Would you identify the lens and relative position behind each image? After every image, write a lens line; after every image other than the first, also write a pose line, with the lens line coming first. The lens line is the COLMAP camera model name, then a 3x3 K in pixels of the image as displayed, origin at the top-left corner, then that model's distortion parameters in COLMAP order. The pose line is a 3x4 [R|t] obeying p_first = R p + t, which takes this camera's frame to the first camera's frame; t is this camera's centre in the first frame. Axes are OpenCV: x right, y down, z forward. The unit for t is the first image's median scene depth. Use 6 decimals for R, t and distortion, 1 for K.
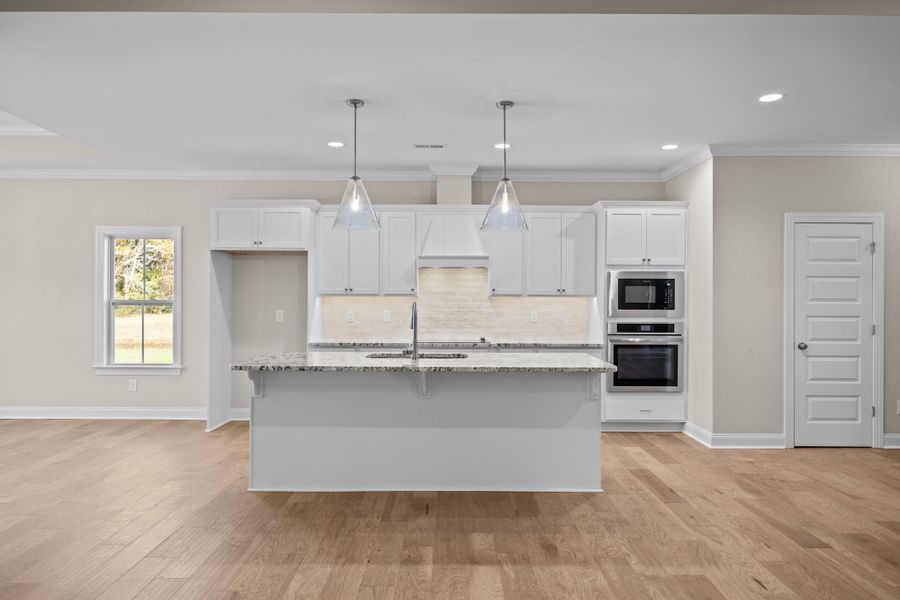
lens RADIAL K [[601.7, 0, 450.0], [0, 601.7, 300.0], [0, 0, 1]] dist [0.002745, 0.000733]
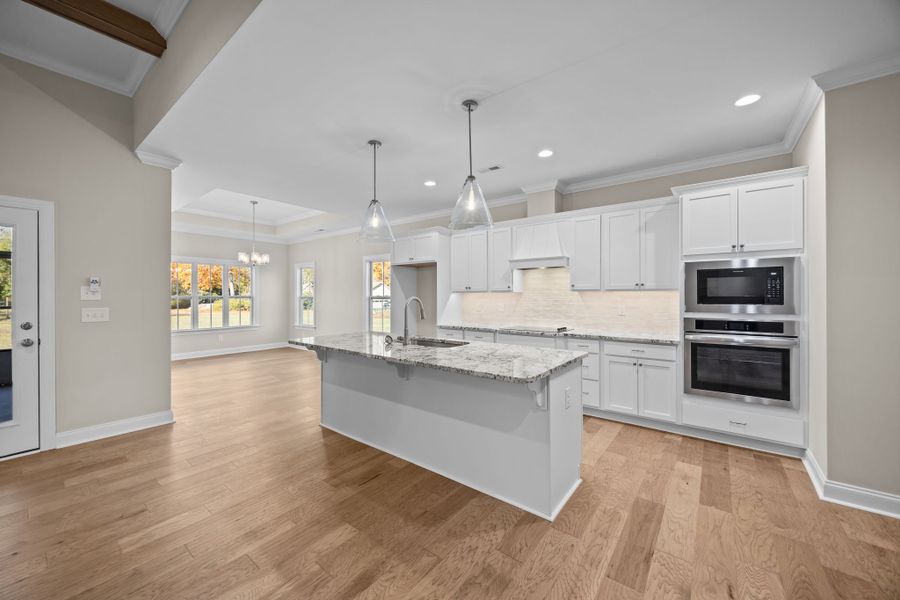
lens RADIAL K [[341.7, 0, 451.7], [0, 341.7, 295.2], [0, 0, 1]] dist [-0.001111, -0.000094]
pose [[0.789648, -0.006570, -0.613525, 0.302296], [0.006105, 0.999977, -0.002850, 0.001626], [0.613530, -0.001495, 0.789670, 0.368909]]
